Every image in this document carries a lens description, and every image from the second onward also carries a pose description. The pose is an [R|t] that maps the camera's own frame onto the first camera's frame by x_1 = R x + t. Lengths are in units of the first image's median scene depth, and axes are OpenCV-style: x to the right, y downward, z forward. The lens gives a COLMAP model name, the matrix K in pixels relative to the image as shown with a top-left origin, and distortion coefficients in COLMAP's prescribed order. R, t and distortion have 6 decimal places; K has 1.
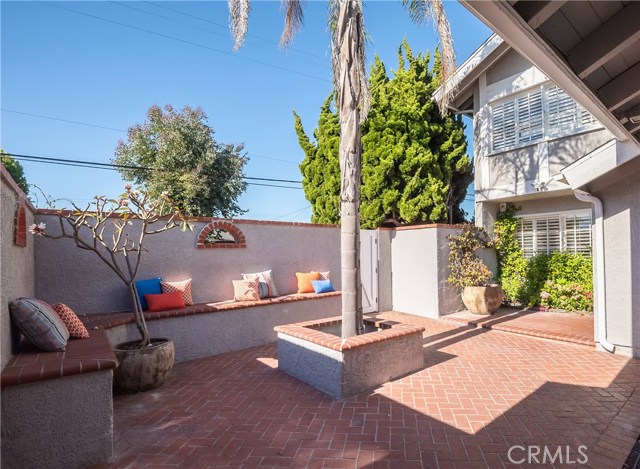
lens RADIAL K [[331.8, 0, 349.7], [0, 331.8, 246.0], [0, 0, 1]] dist [-0.006840, -0.000366]
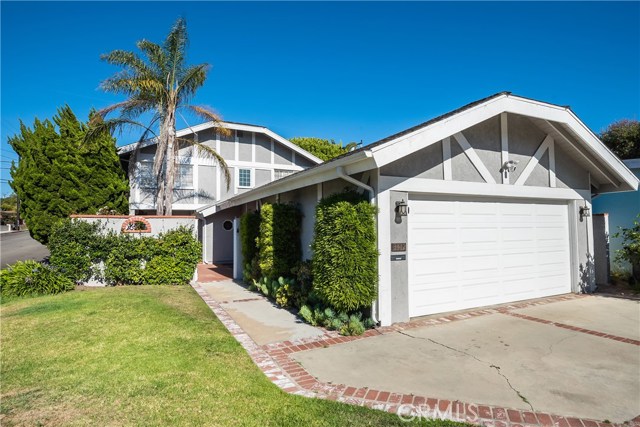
lens RADIAL K [[353.3, 0, 318.8], [0, 353.3, 217.7], [0, 0, 1]] dist [0.001178, -0.000281]
pose [[0.244955, 0.042735, 0.968592, -1.524568], [-0.009703, 0.999086, -0.041626, -0.009064], [-0.969486, 0.000798, 0.245146, -0.635600]]
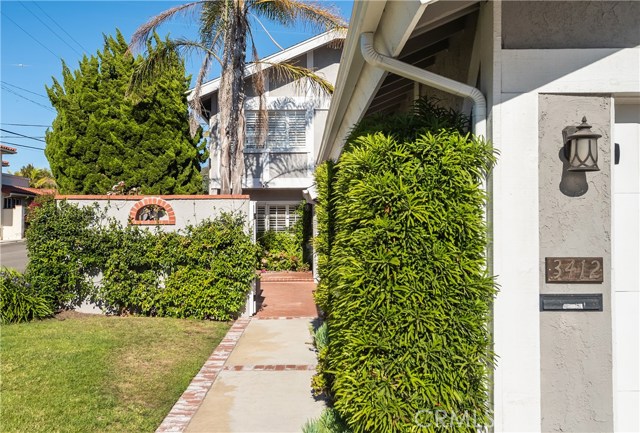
lens RADIAL K [[587.2, 0, 321.4], [0, 587.2, 213.5], [0, 0, 1]] dist [0.056435, 0.000000]
pose [[0.639751, 0.026854, 0.768113, -1.139540], [-0.017352, 0.999639, -0.020495, -0.006414], [-0.768387, -0.000217, 0.639986, -0.752447]]
